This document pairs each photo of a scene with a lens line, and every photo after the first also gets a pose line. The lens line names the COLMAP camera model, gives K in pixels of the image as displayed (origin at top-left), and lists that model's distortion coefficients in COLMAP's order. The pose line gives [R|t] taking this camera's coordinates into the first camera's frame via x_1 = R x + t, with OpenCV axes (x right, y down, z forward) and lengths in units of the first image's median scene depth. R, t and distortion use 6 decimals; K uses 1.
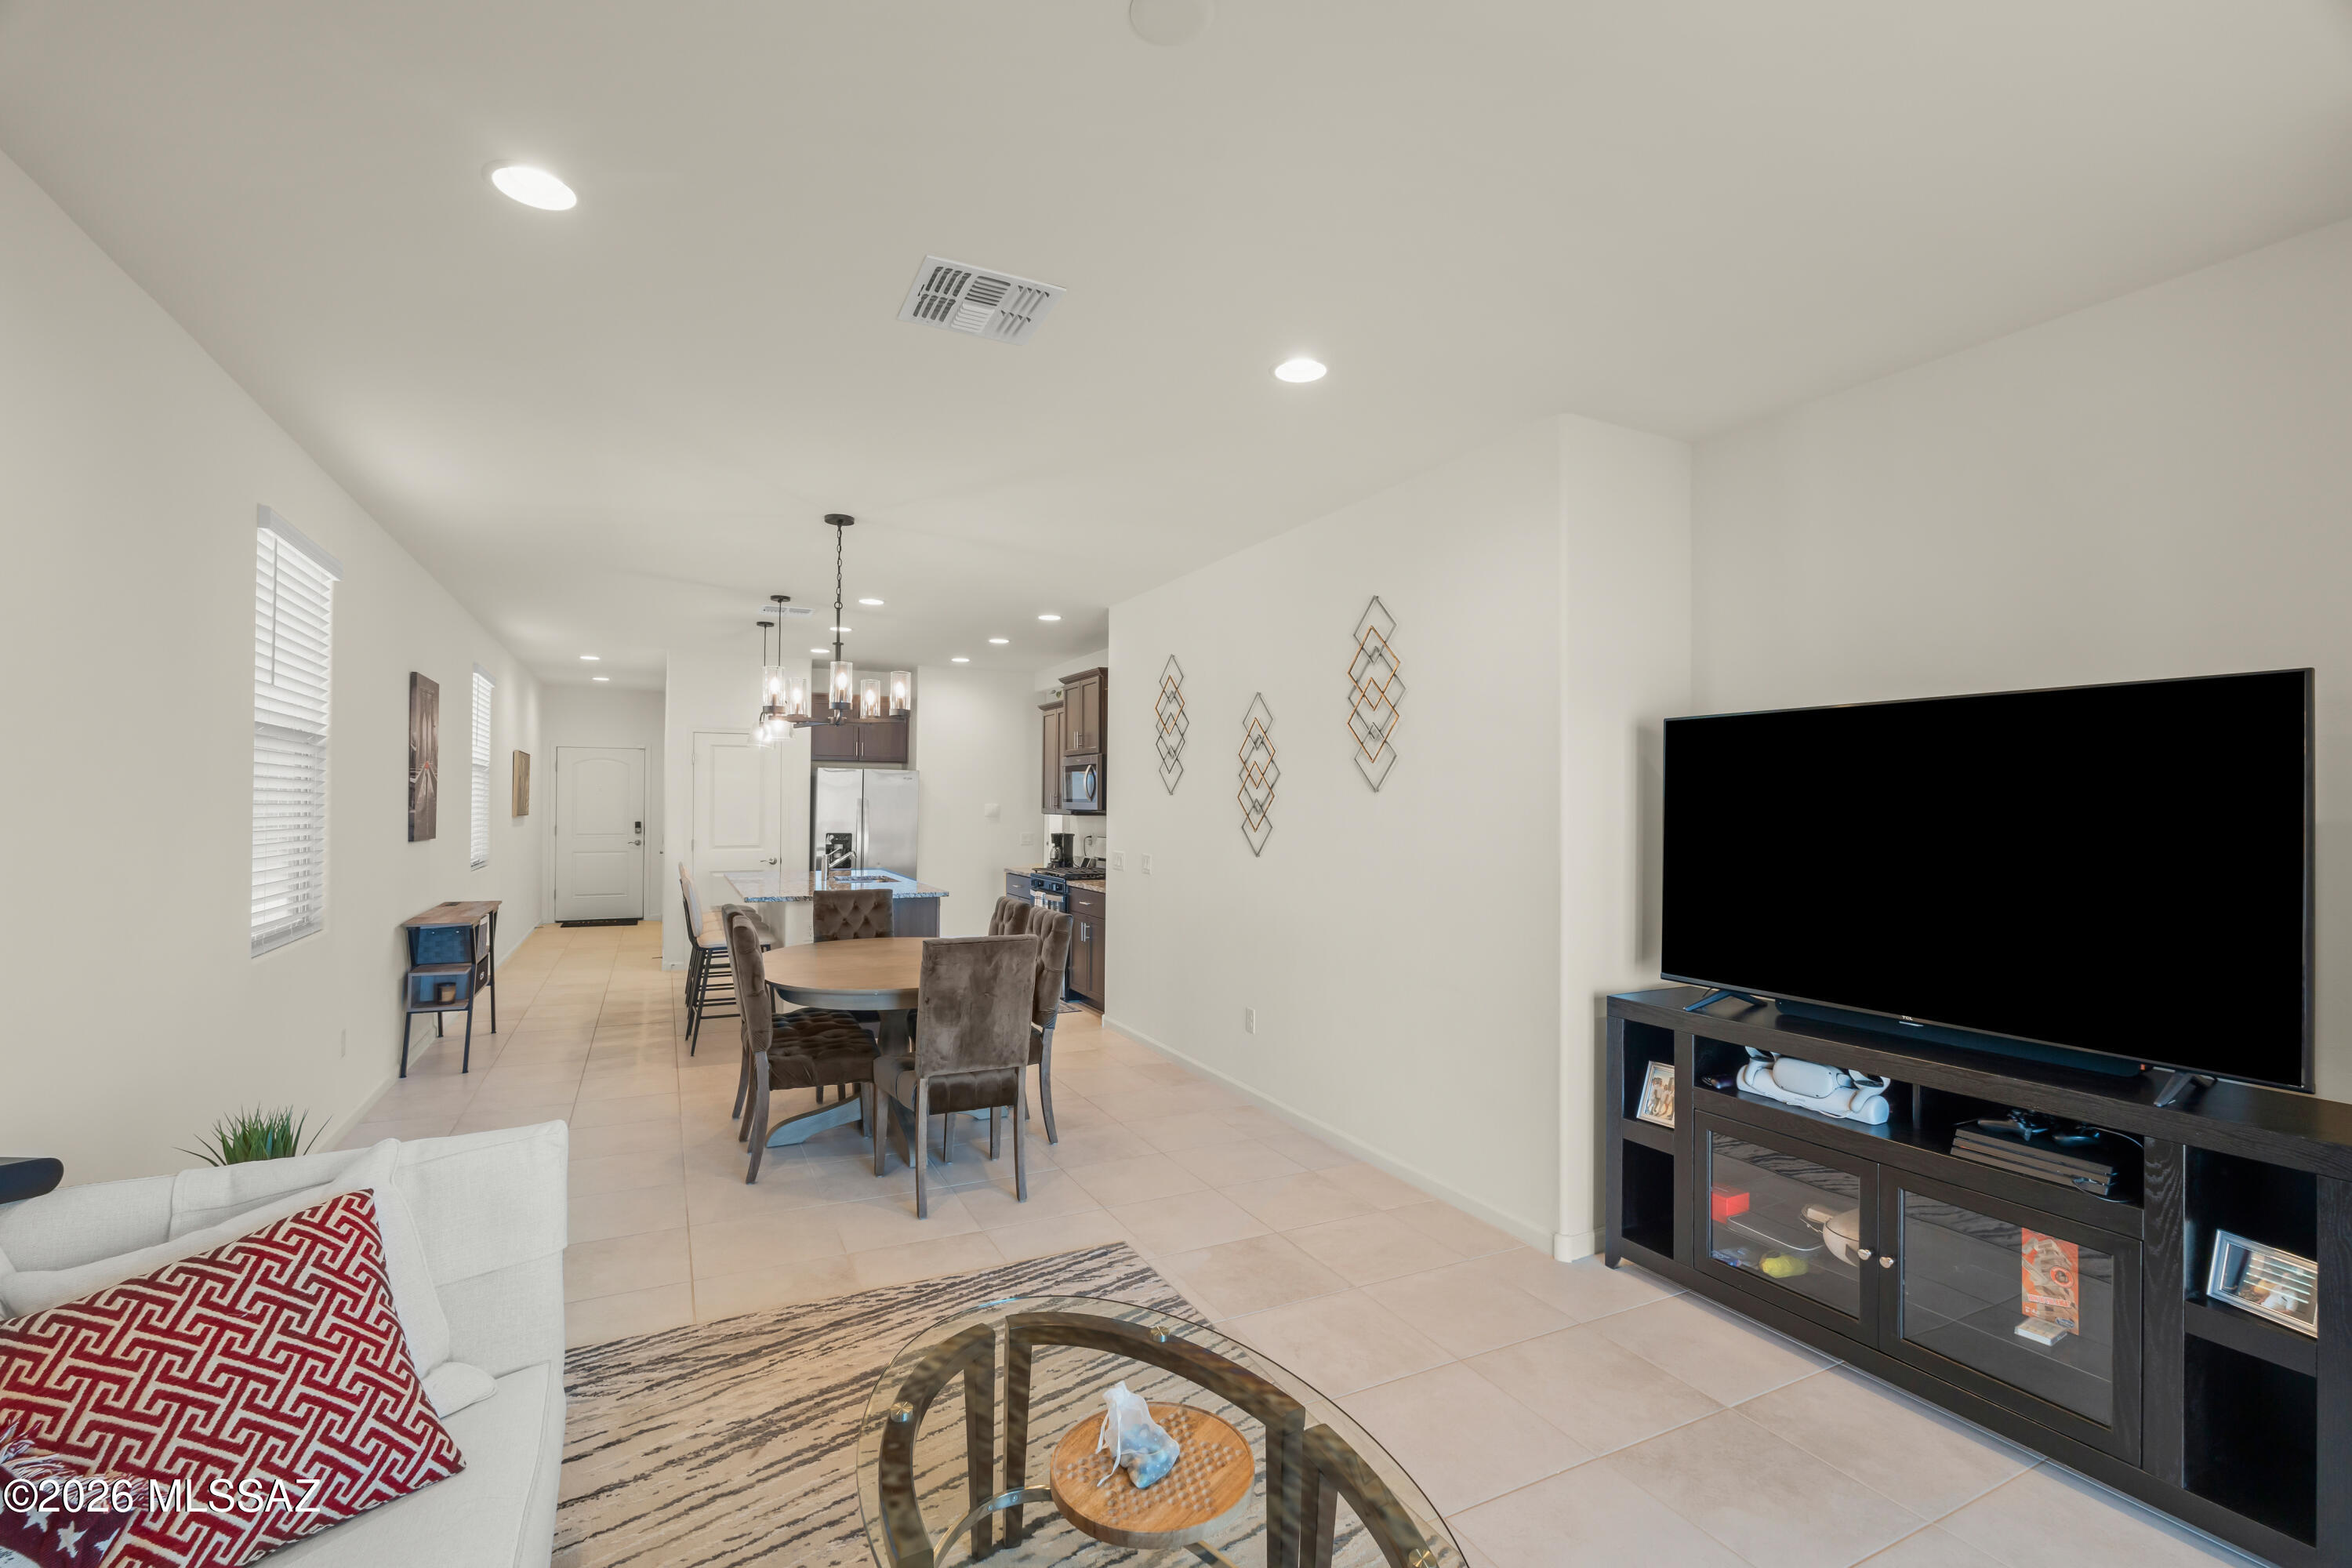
lens RADIAL K [[1035.3, 0, 1173.0], [0, 1035.3, 797.2], [0, 0, 1]] dist [0.001714, 0.000090]
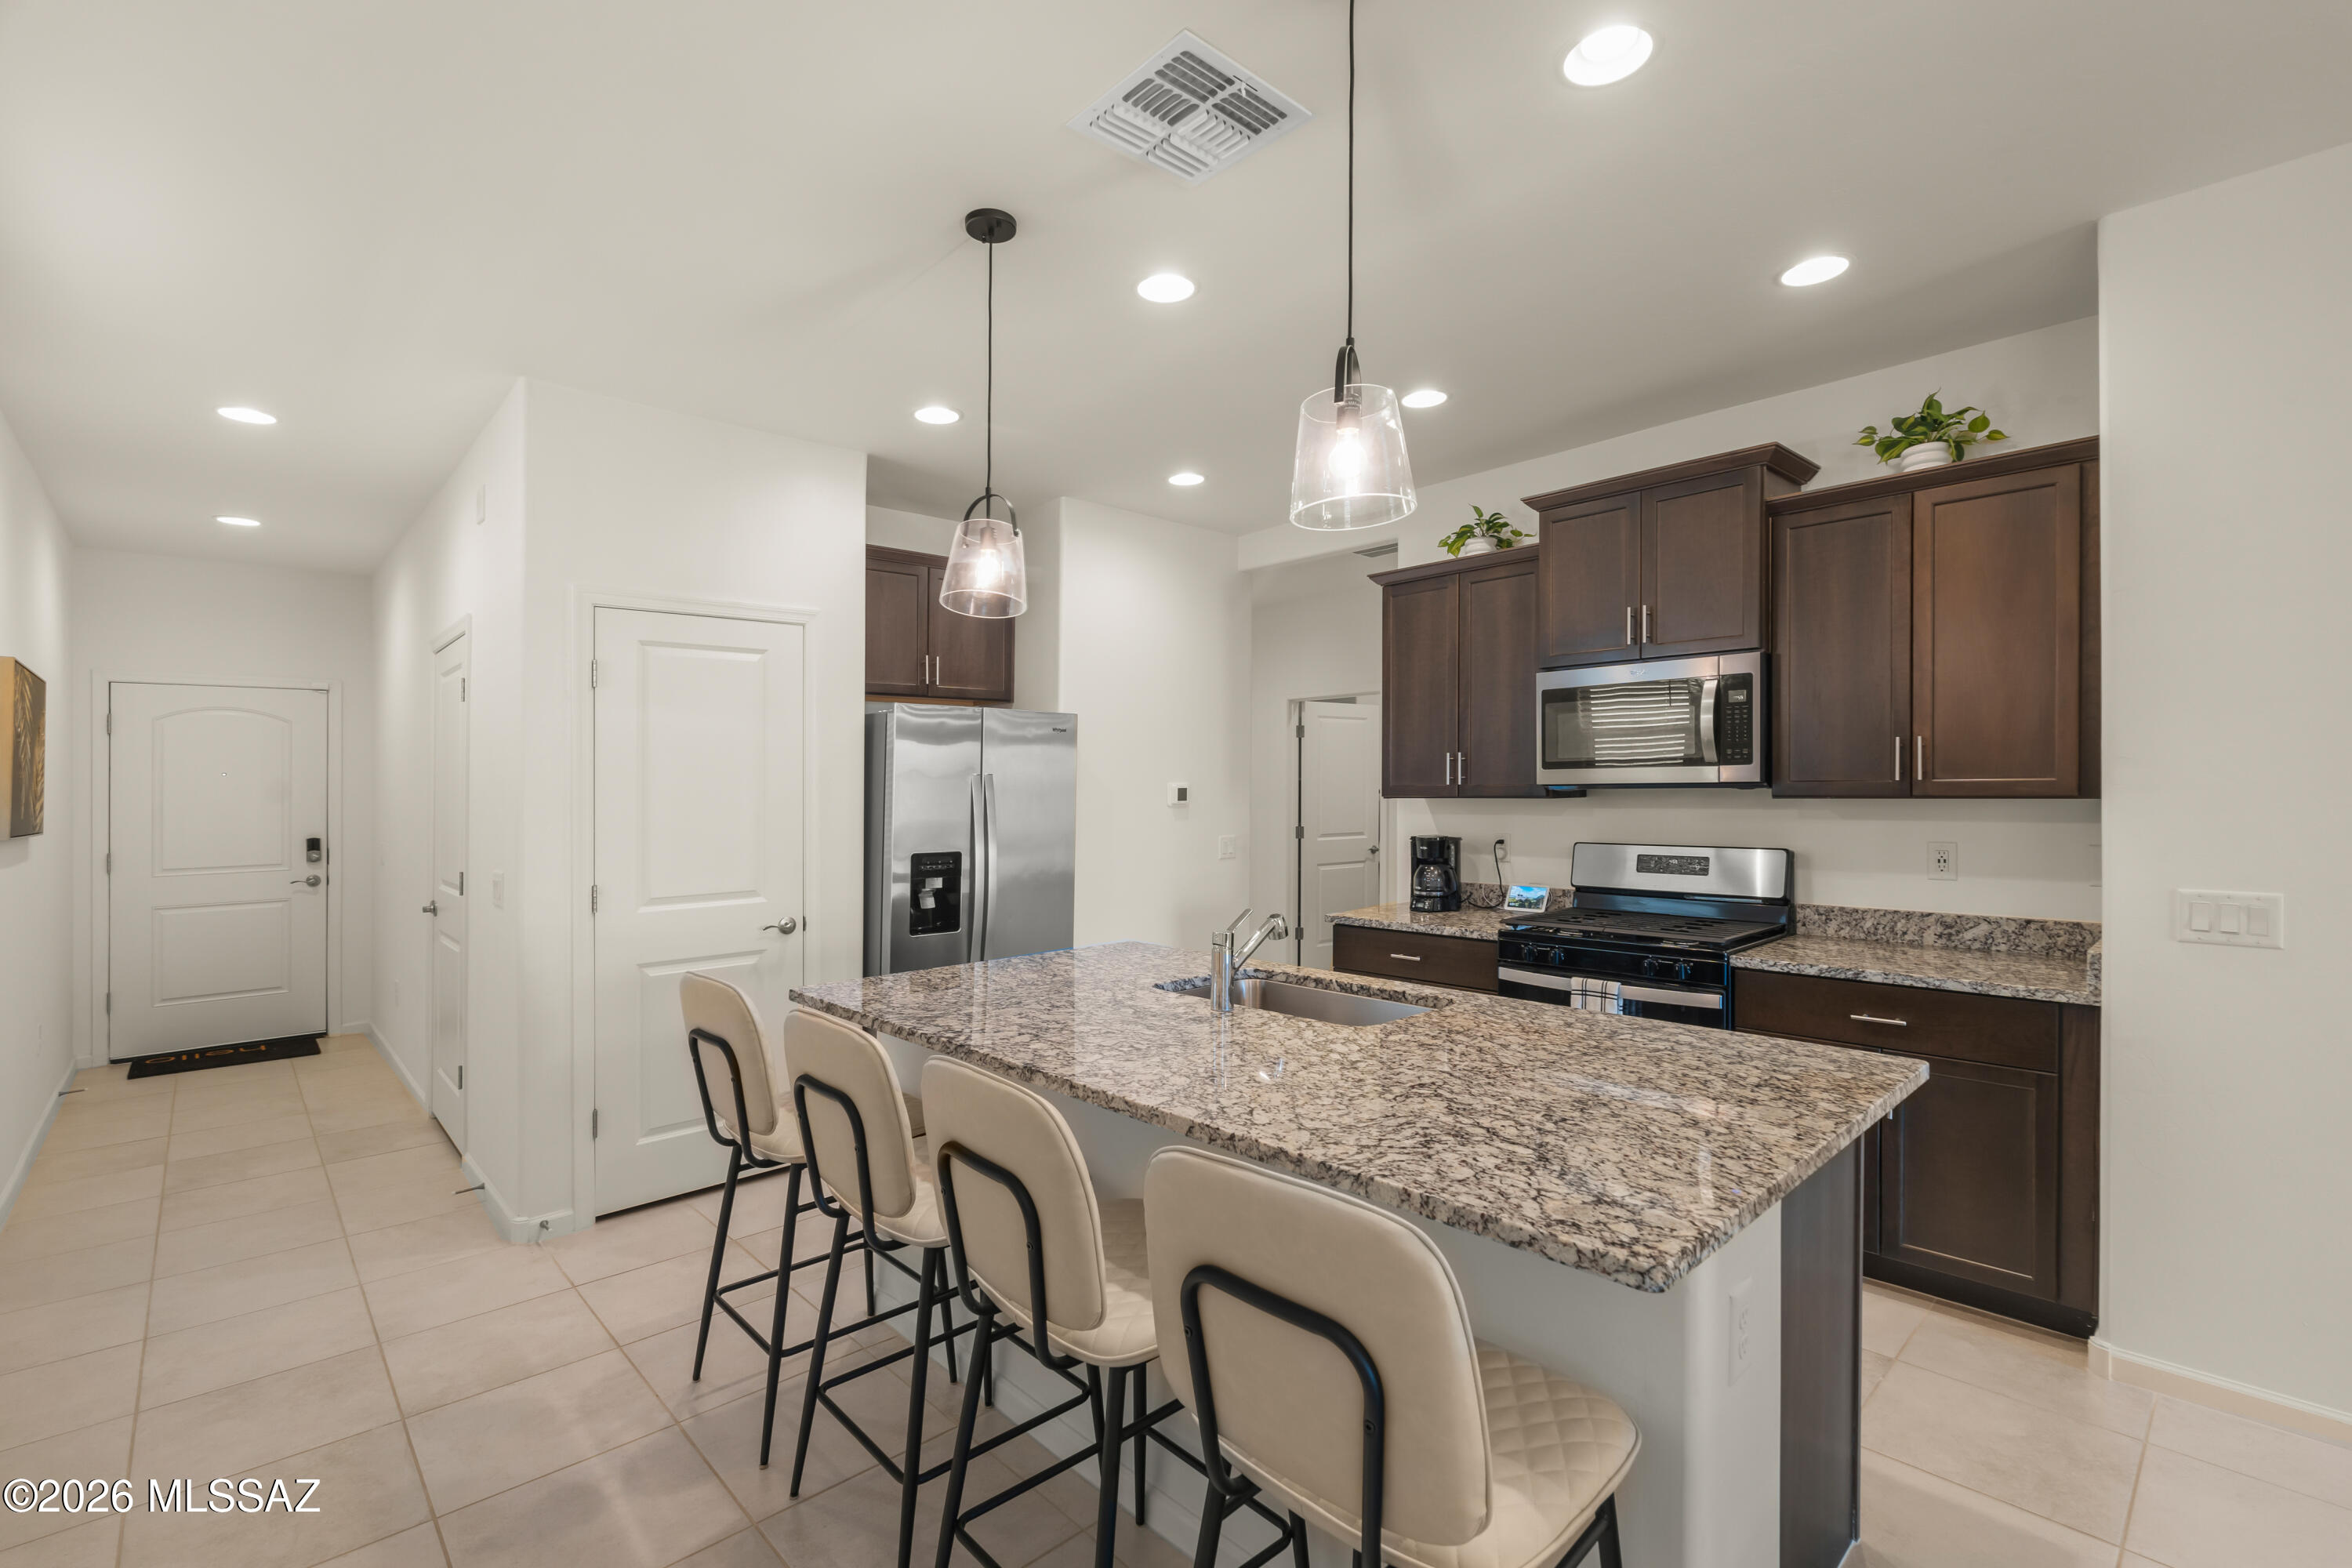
lens RADIAL K [[1047.7, 0, 1176.0], [0, 1047.7, 784.0], [0, 0, 1]] dist [-0.009859, -0.000202]
pose [[0.959743, -0.012160, 0.280617, -0.577205], [0.015143, 0.999850, -0.008464, 0.018393], [-0.280472, 0.012372, 0.959782, 0.906956]]
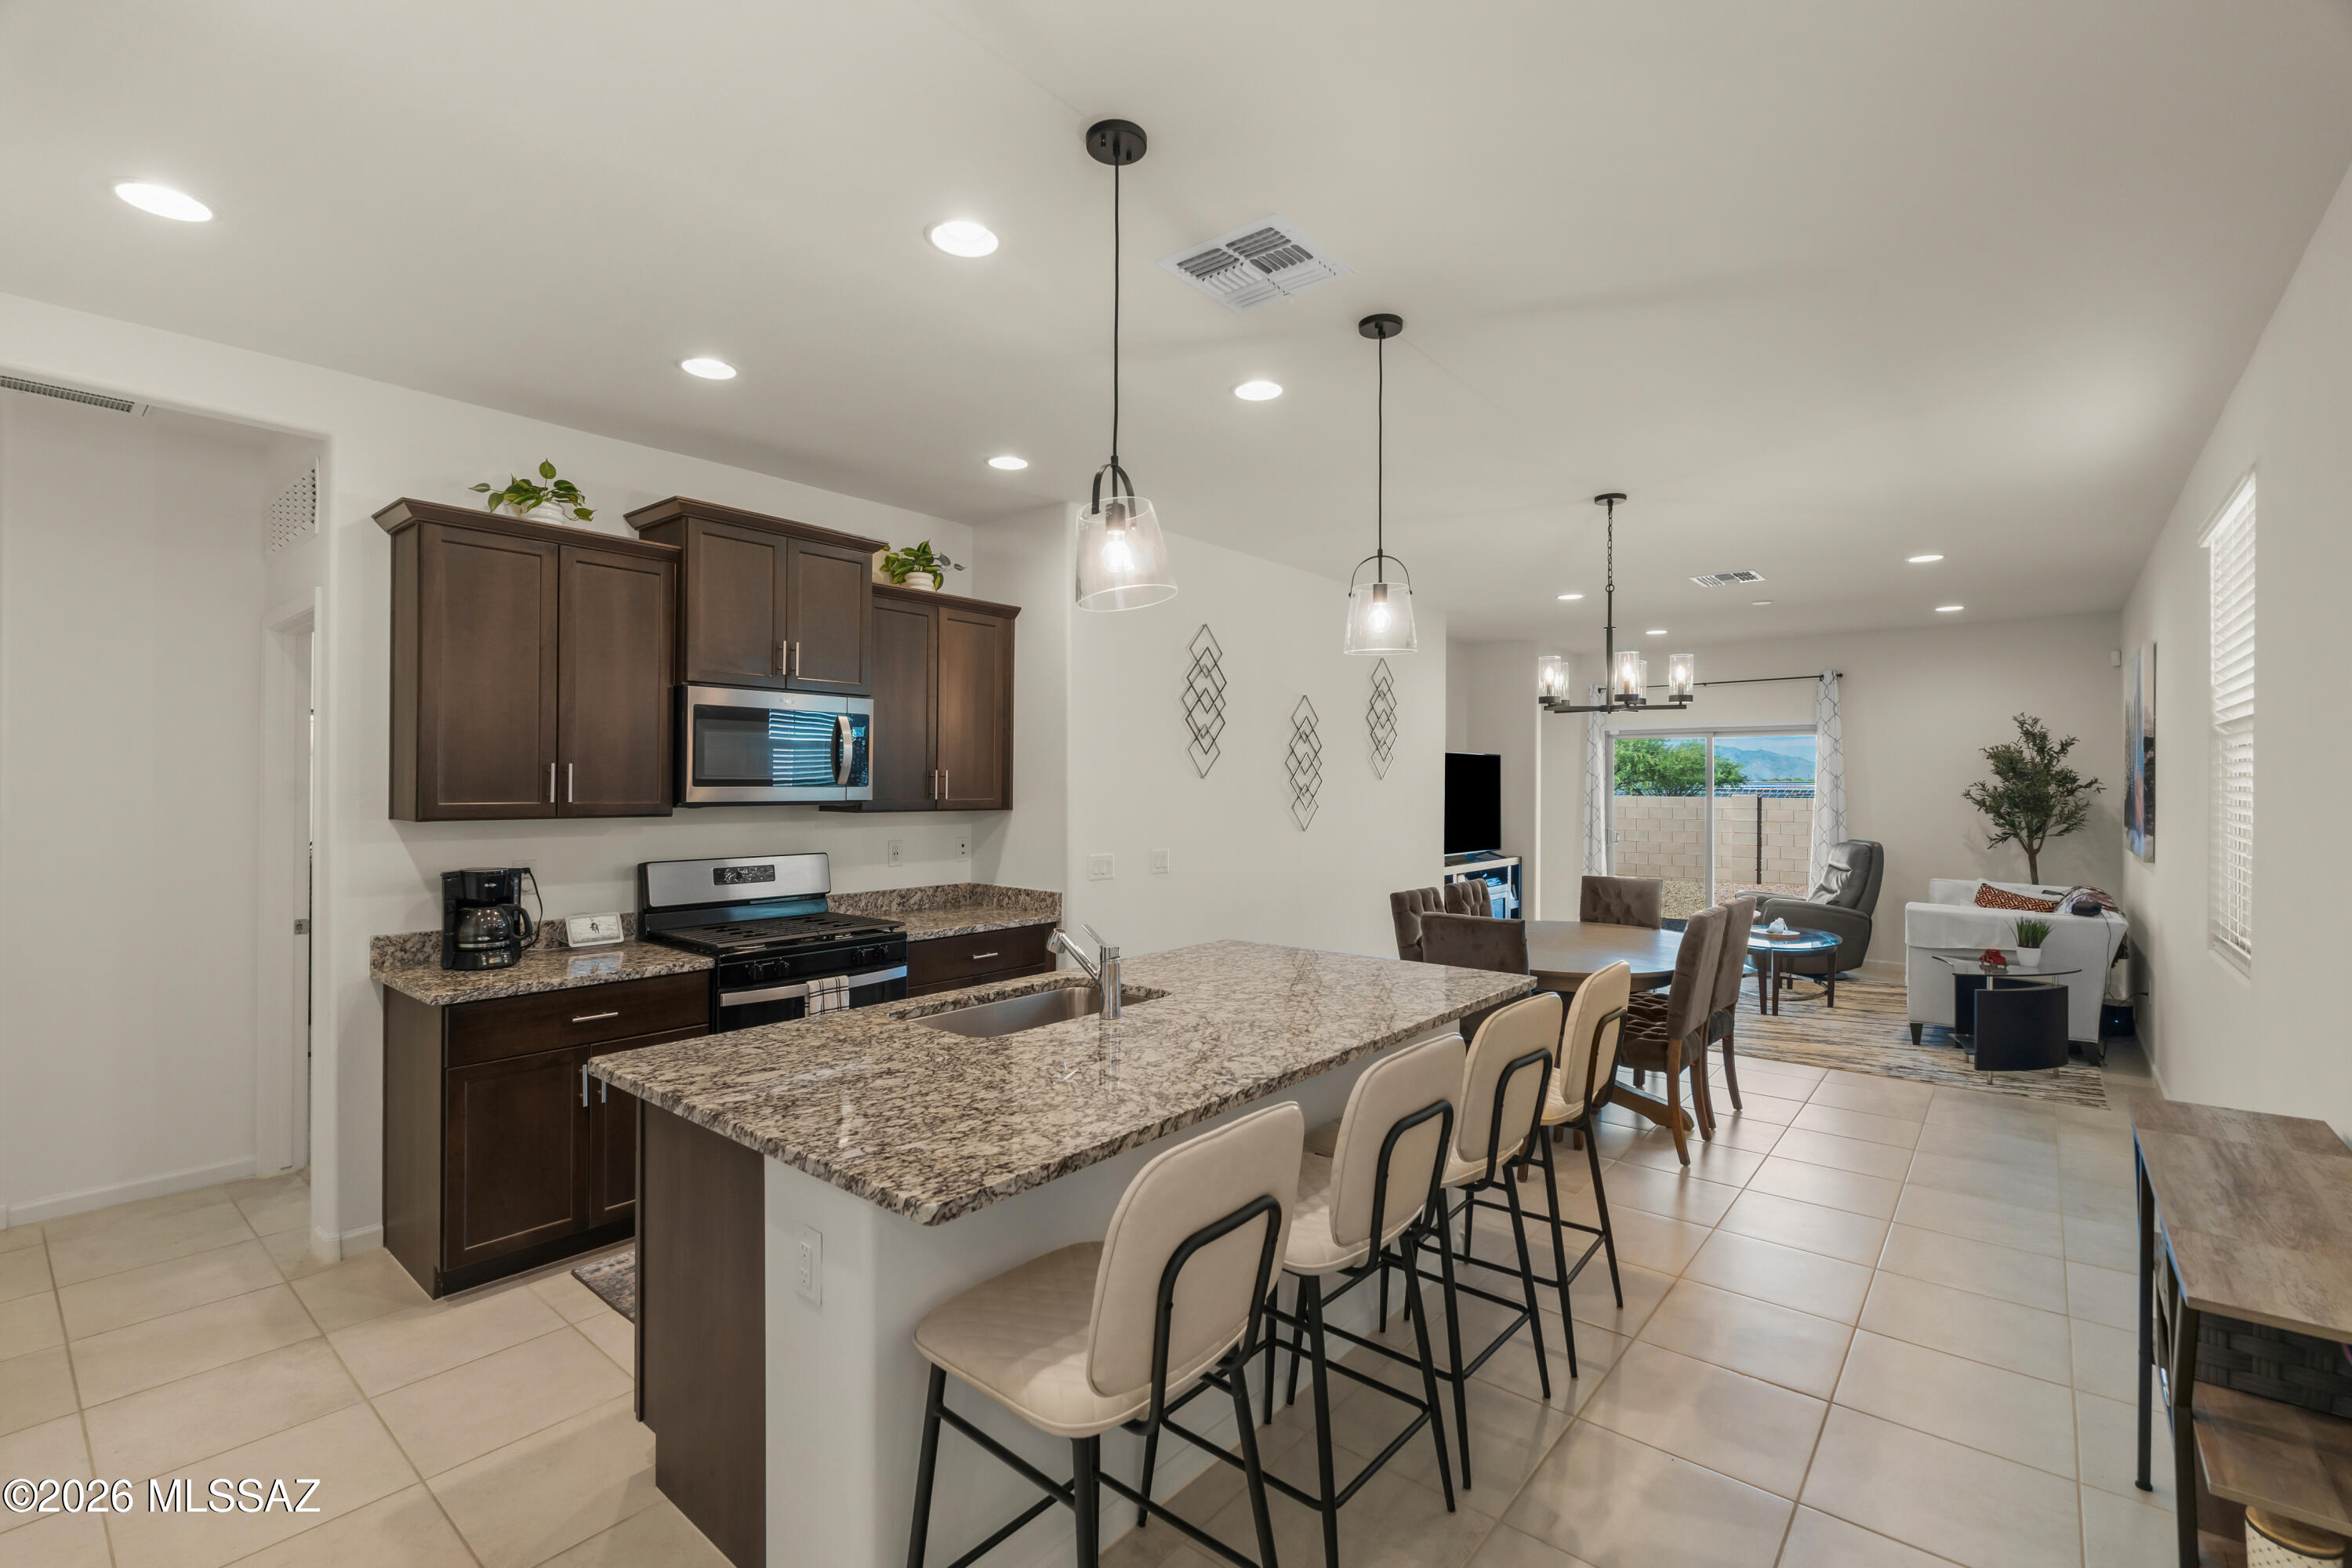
lens RADIAL K [[1035.3, 0, 1173.0], [0, 1035.3, 797.2], [0, 0, 1]] dist [0.001714, 0.000090]
pose [[-0.389431, -0.017664, 0.920886, -0.873424], [-0.001373, 0.999826, 0.018598, 0.000726], [-0.921055, 0.005978, -0.389387, 1.469907]]
